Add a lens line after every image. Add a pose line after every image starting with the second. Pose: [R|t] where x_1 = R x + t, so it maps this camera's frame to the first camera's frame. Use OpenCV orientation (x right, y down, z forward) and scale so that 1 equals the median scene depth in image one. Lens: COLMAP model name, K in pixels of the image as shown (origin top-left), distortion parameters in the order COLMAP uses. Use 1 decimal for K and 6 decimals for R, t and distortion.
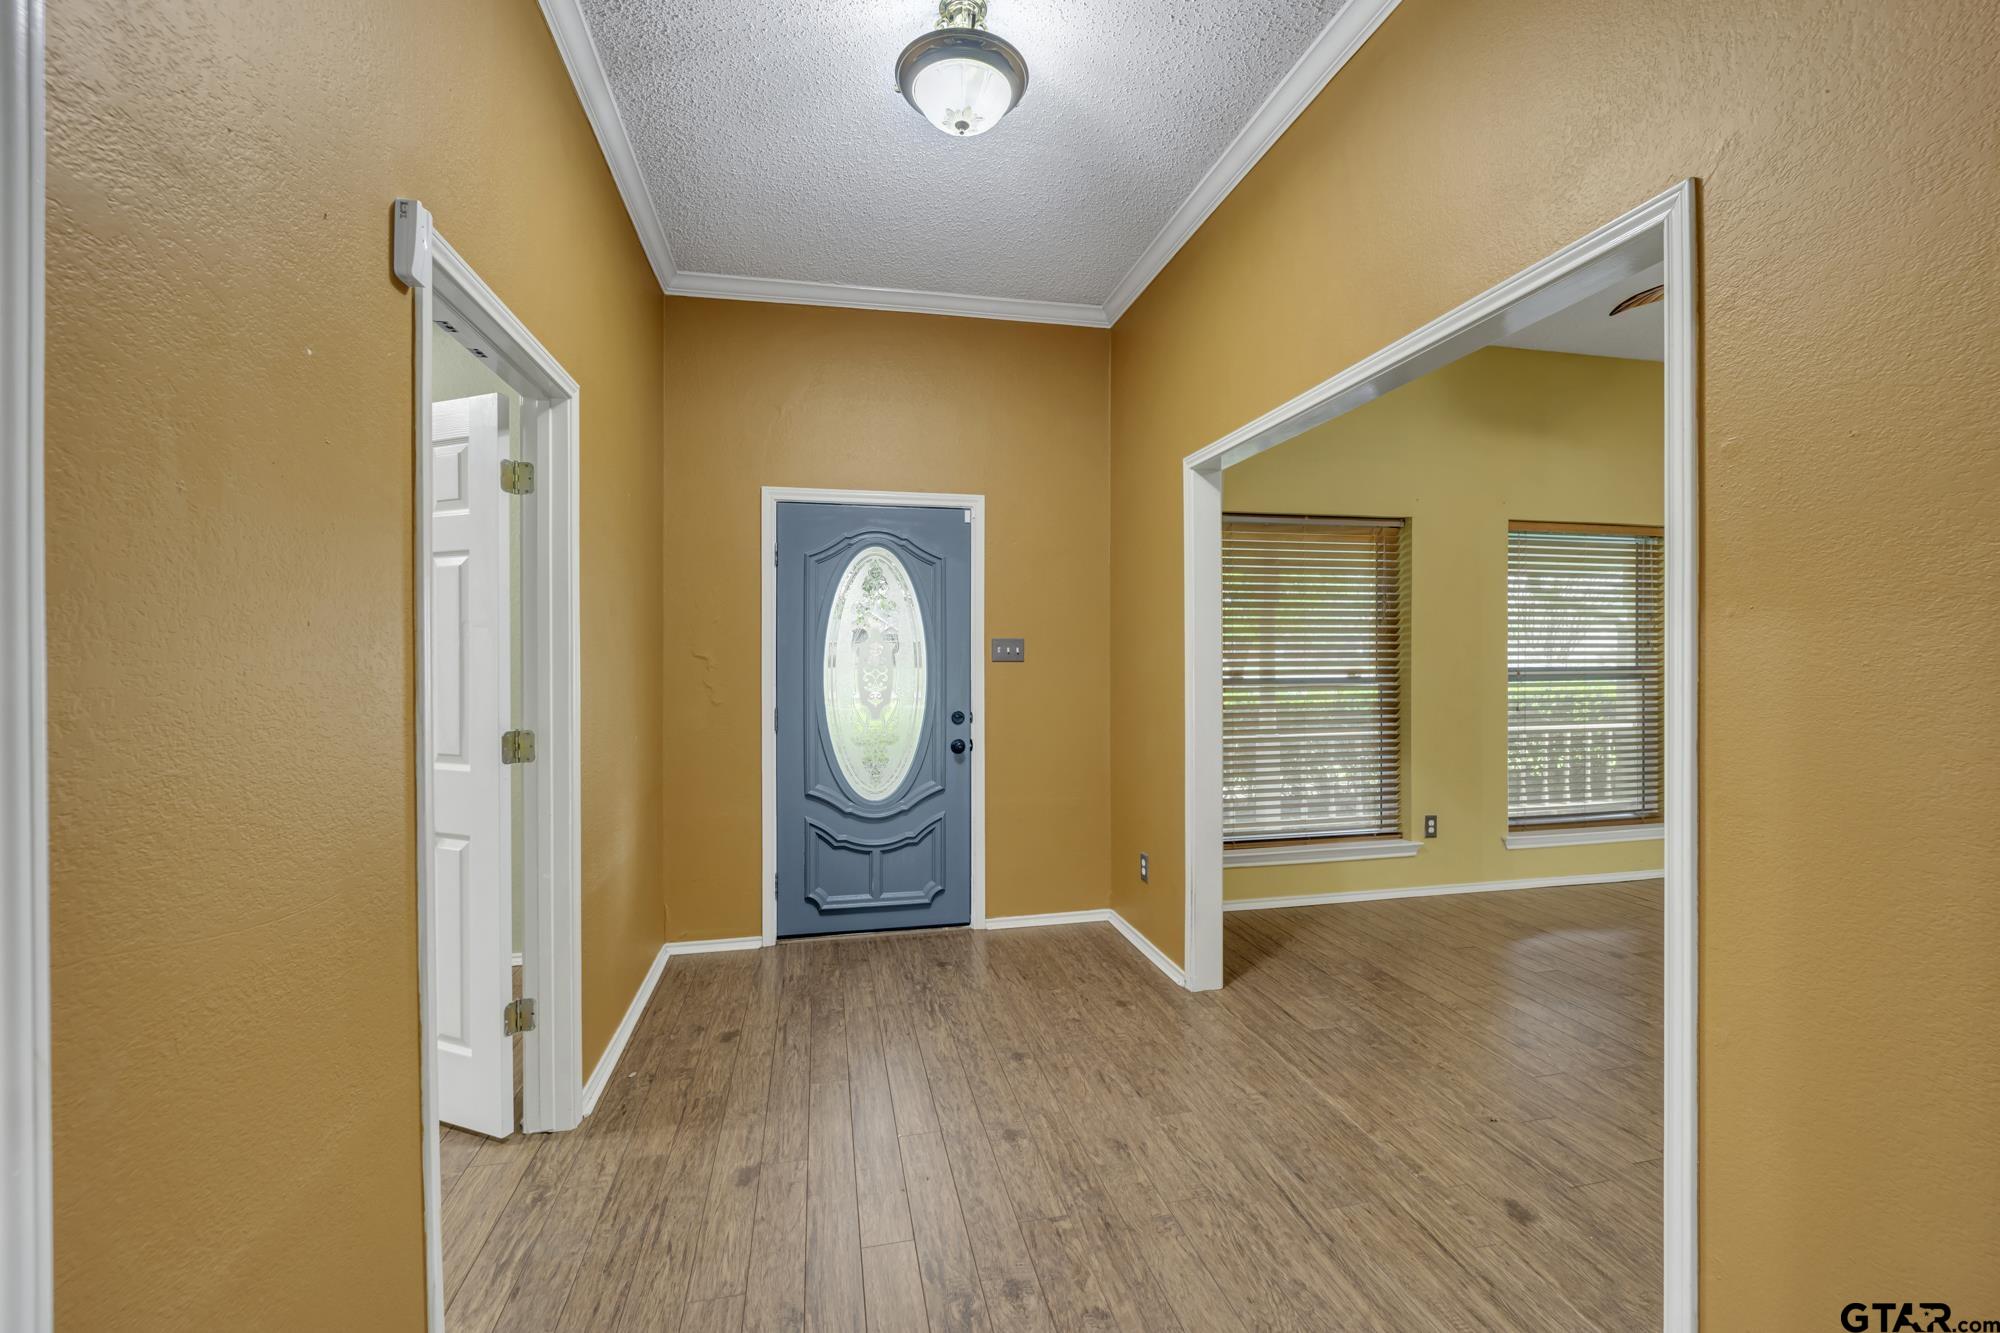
lens RADIAL K [[815.0, 0, 1011.0], [0, 815.0, 665.7], [0, 0, 1]] dist [-0.004215, -0.000208]
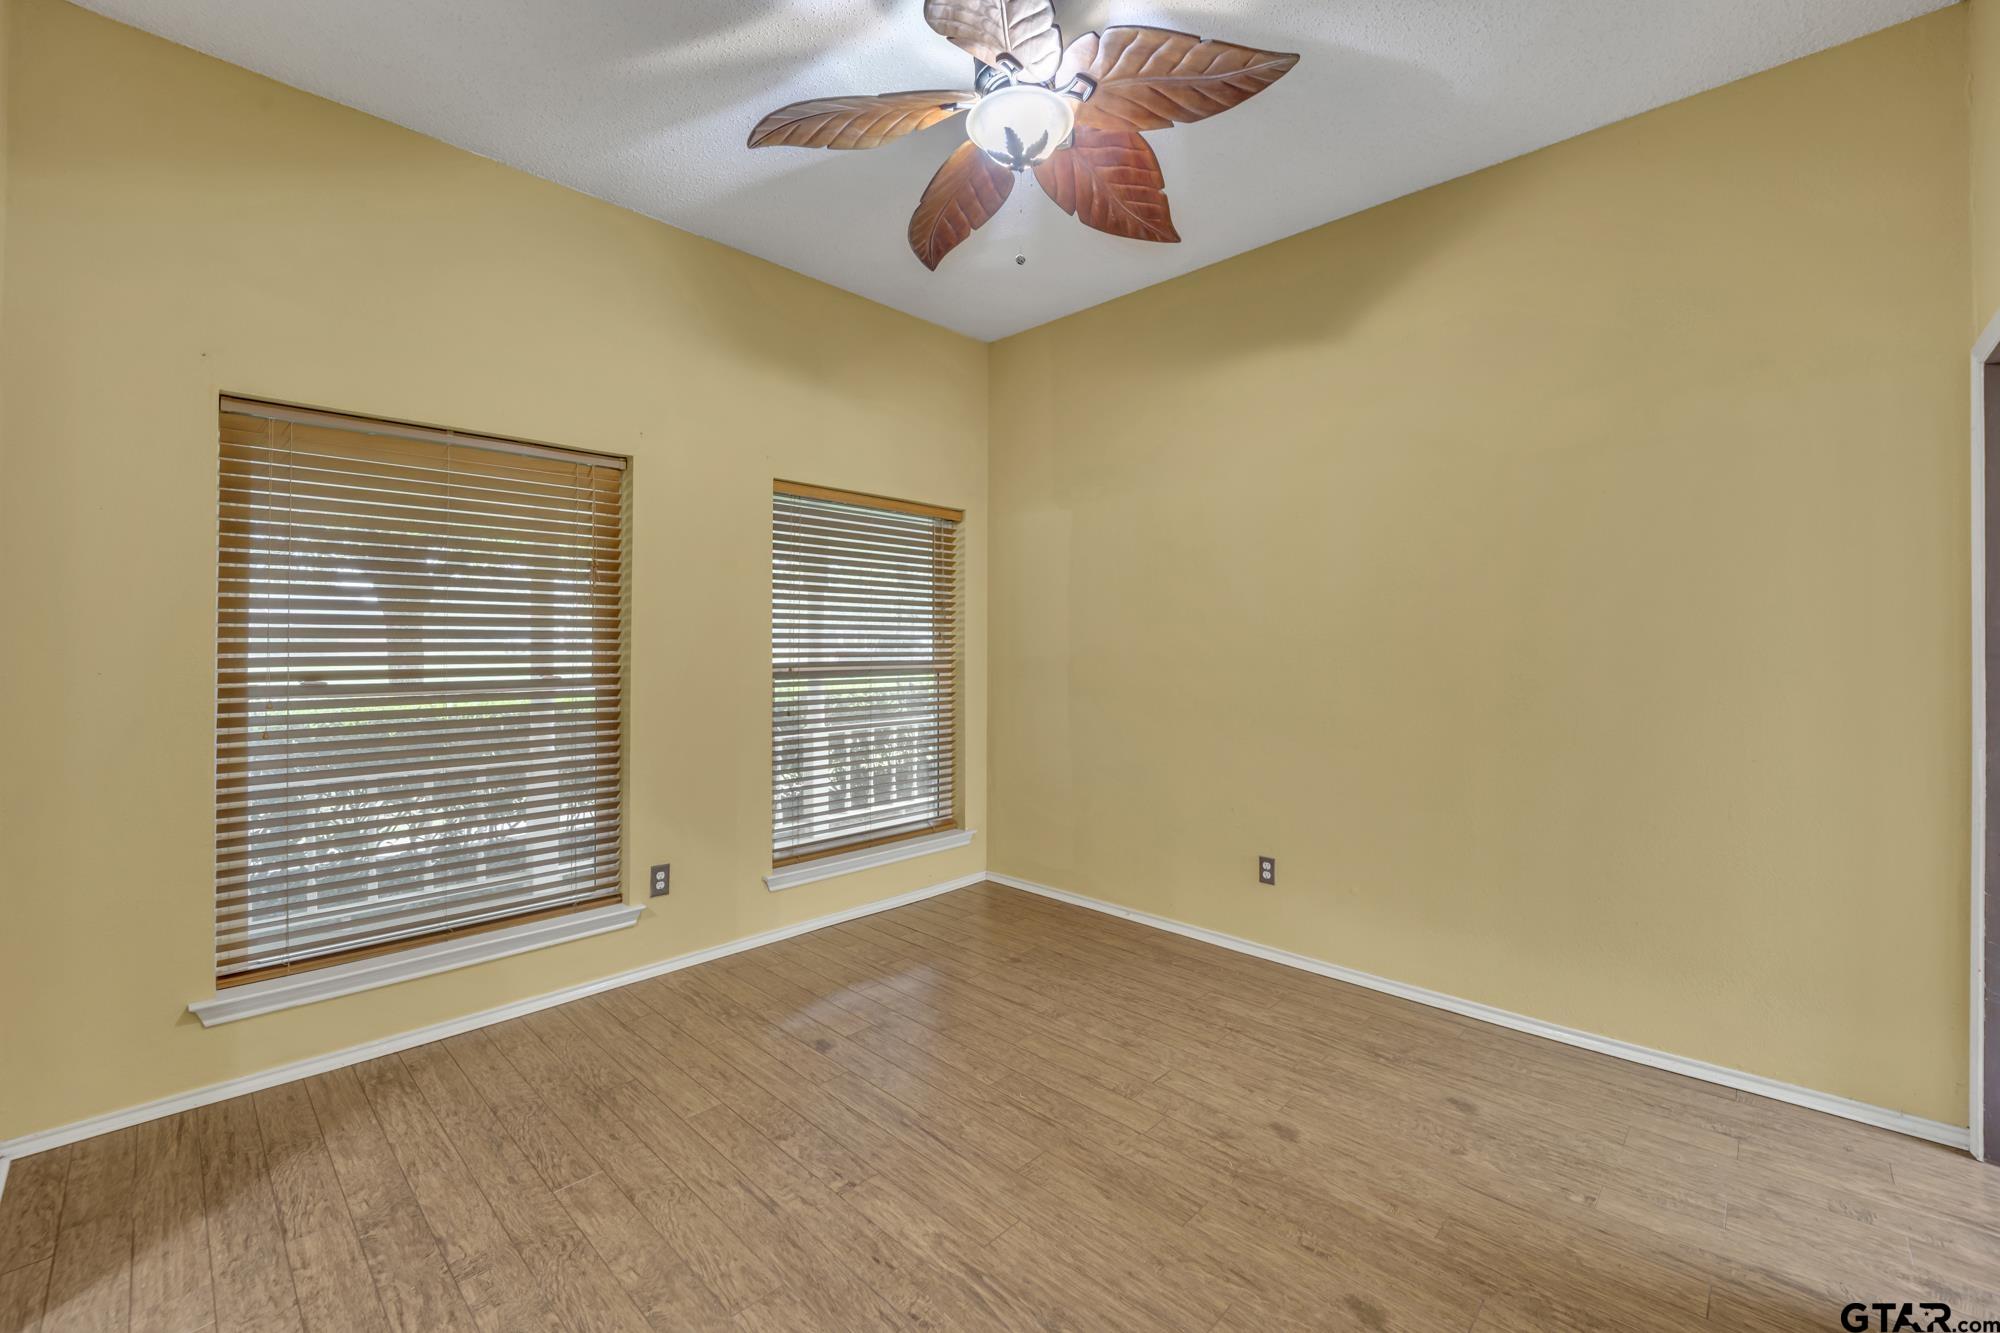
lens RADIAL K [[815.0, 0, 987.5], [0, 815.0, 657.6], [0, 0, 1]] dist [-0.004215, -0.000208]
pose [[0.839734, -0.002809, 0.542991, 0.358965], [0.003104, 0.999995, 0.000374, -0.002822], [-0.542989, 0.001371, 0.839738, 0.218123]]
